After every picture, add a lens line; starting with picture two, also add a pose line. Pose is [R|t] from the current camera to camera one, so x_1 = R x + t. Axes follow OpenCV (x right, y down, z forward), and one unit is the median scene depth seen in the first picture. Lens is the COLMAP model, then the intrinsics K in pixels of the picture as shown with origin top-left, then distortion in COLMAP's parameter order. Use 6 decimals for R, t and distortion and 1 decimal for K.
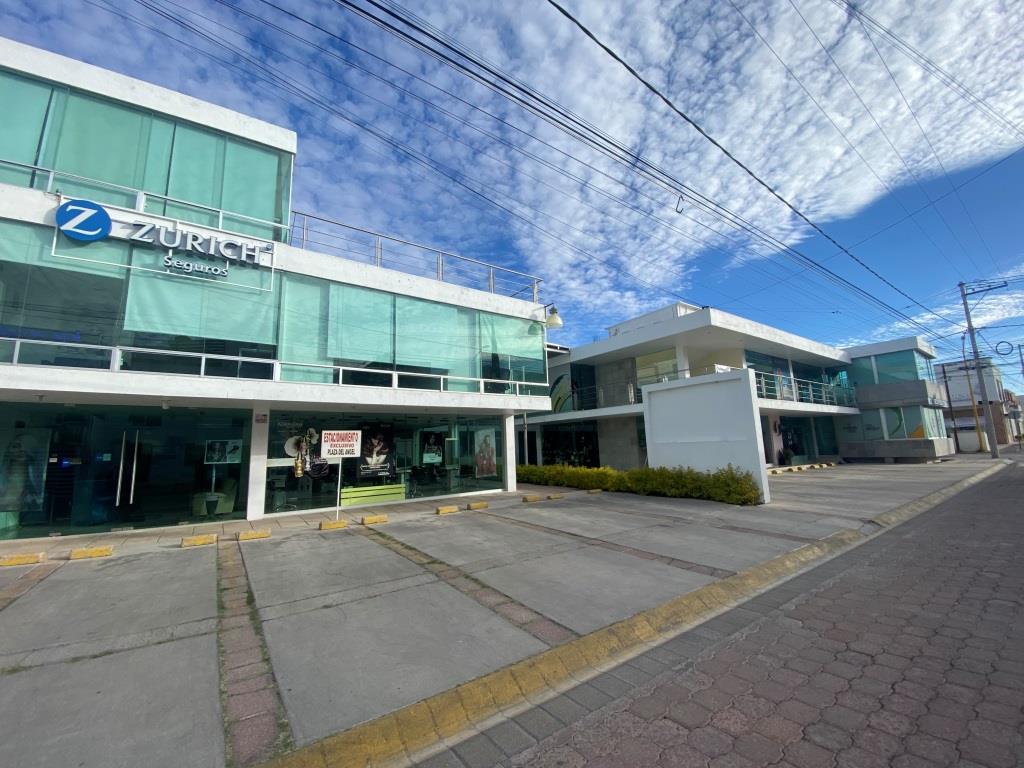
lens RADIAL K [[410.6, 0, 509.8], [0, 410.6, 376.8], [0, 0, 1]] dist [0.010898, -0.014927]
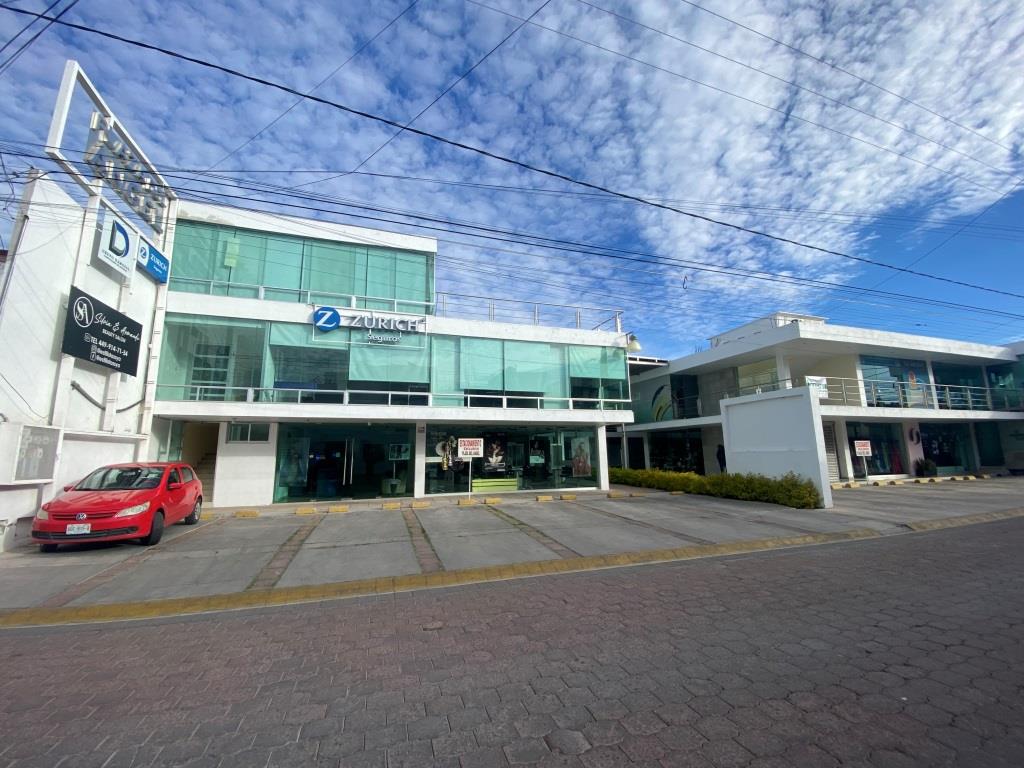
lens RADIAL K [[410.6, 0, 509.0], [0, 410.6, 383.3], [0, 0, 1]] dist [0.010898, -0.014927]
pose [[0.951932, -0.031090, -0.304729, 0.132756], [0.034919, 0.999365, 0.007123, -0.055525], [0.304314, -0.017421, 0.952412, -0.261696]]
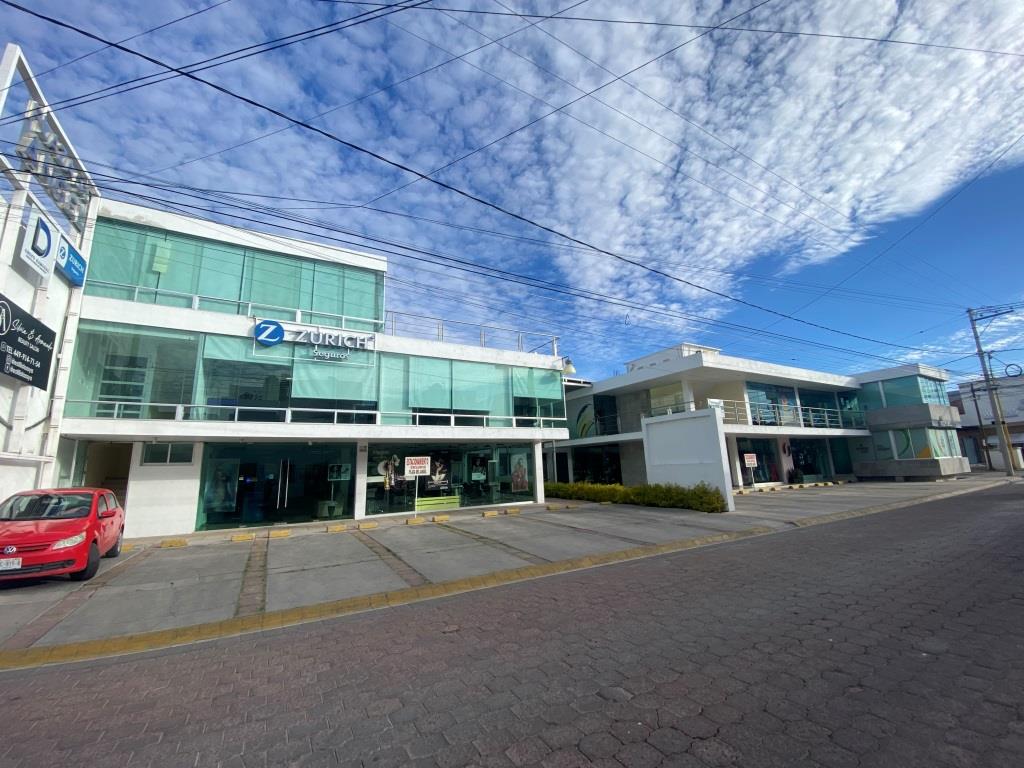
lens RADIAL K [[410.6, 0, 508.3], [0, 410.6, 381.7], [0, 0, 1]] dist [0.010898, -0.014927]
pose [[0.994050, -0.023611, -0.106333, 0.057226], [0.020250, 0.999264, -0.032580, -0.065501], [0.107024, 0.030233, 0.993797, -0.334127]]
